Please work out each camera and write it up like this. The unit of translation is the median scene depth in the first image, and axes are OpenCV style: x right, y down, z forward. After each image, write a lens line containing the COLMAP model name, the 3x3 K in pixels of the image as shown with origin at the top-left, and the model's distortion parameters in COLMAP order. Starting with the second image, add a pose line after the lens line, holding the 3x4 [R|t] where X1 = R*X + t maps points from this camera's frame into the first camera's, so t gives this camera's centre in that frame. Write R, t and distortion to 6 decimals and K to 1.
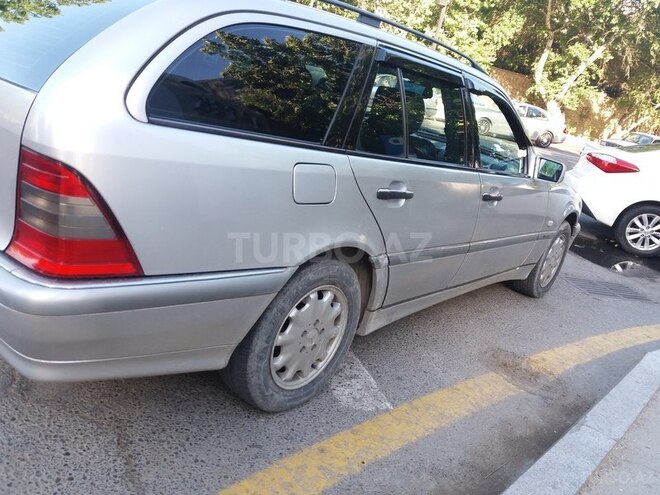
lens RADIAL K [[545.3, 0, 329.5], [0, 545.3, 248.9], [0, 0, 1]] dist [0.001719, -0.004039]
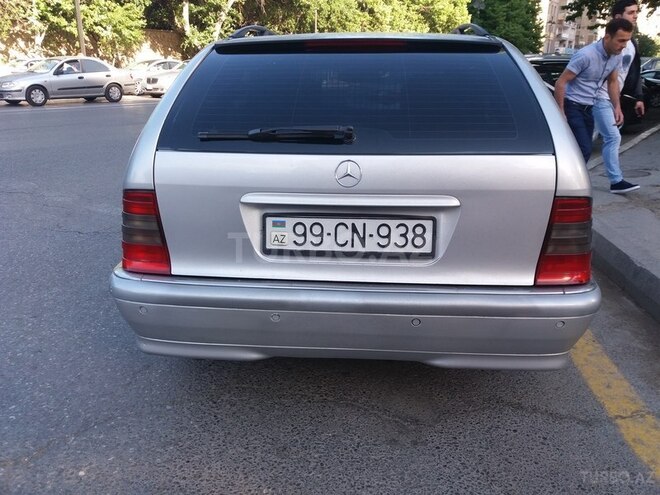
lens RADIAL K [[545.3, 0, 329.5], [0, 545.3, 246.3], [0, 0, 1]] dist [0.001719, -0.004039]
pose [[0.783035, -0.376984, 0.494712, -1.183228], [0.340959, 0.925395, 0.165502, -0.339449], [-0.520195, 0.039083, 0.853153, 0.132615]]
